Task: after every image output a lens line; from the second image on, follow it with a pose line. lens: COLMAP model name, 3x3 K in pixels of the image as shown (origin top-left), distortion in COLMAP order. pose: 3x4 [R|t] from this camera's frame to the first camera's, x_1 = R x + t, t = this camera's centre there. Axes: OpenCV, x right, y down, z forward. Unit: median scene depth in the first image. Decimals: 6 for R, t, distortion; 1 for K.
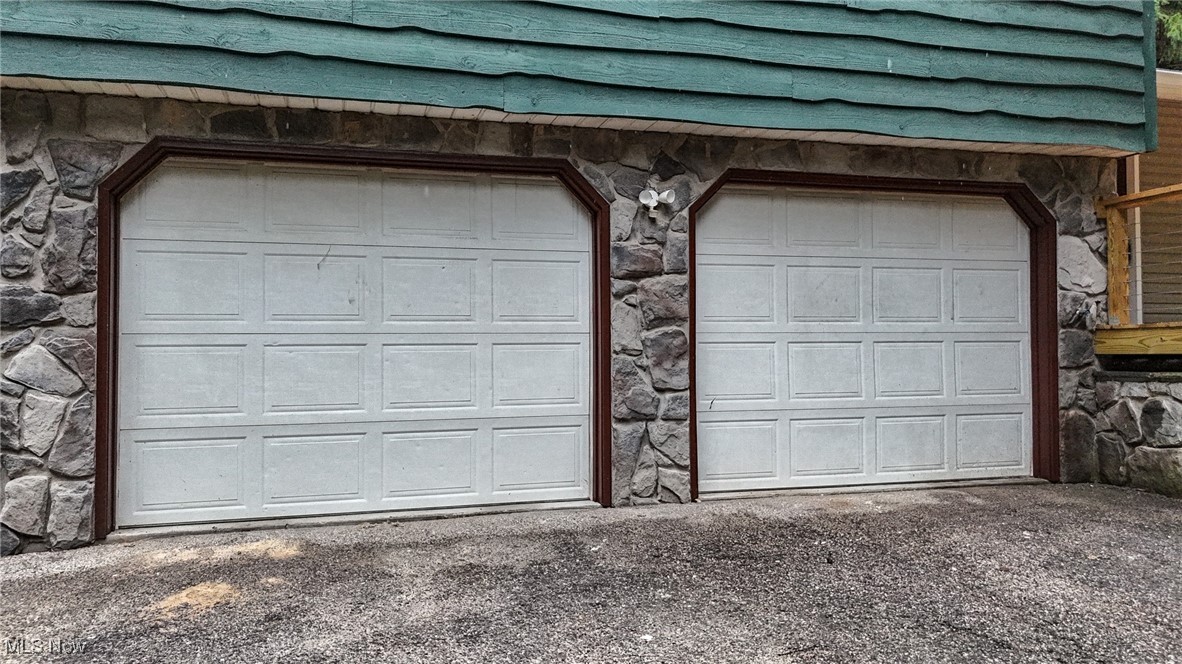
lens RADIAL K [[876.8, 0, 583.0], [0, 876.8, 337.0], [0, 0, 1]] dist [0.061277, -0.047149]
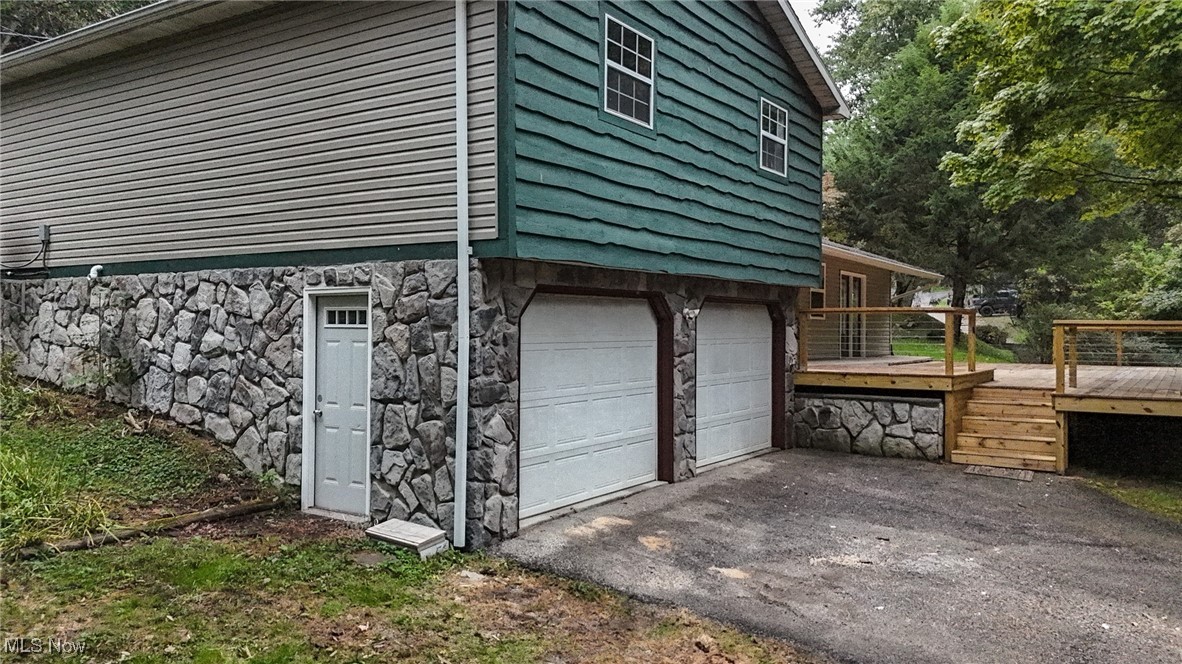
lens RADIAL K [[876.8, 0, 580.1], [0, 876.8, 336.1], [0, 0, 1]] dist [0.061277, -0.047149]
pose [[0.770921, 0.003478, 0.636921, -1.264358], [-0.022502, 0.999510, 0.021777, -0.144315], [-0.636533, -0.031120, 0.770621, -0.272095]]
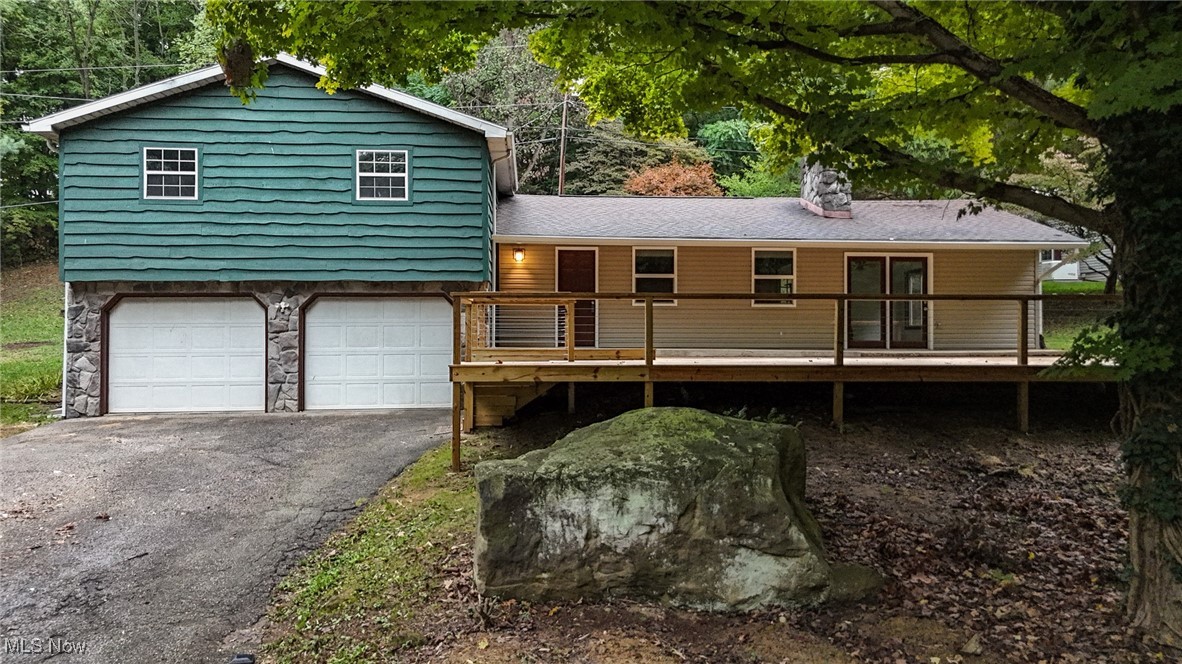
lens RADIAL K [[876.8, 0, 591.9], [0, 876.8, 332.4], [0, 0, 1]] dist [0.061277, -0.047149]
pose [[0.976777, -0.000691, -0.214256, 1.666863], [0.002848, 0.999948, 0.009758, -0.094164], [0.214238, -0.010141, 0.976729, -1.575065]]
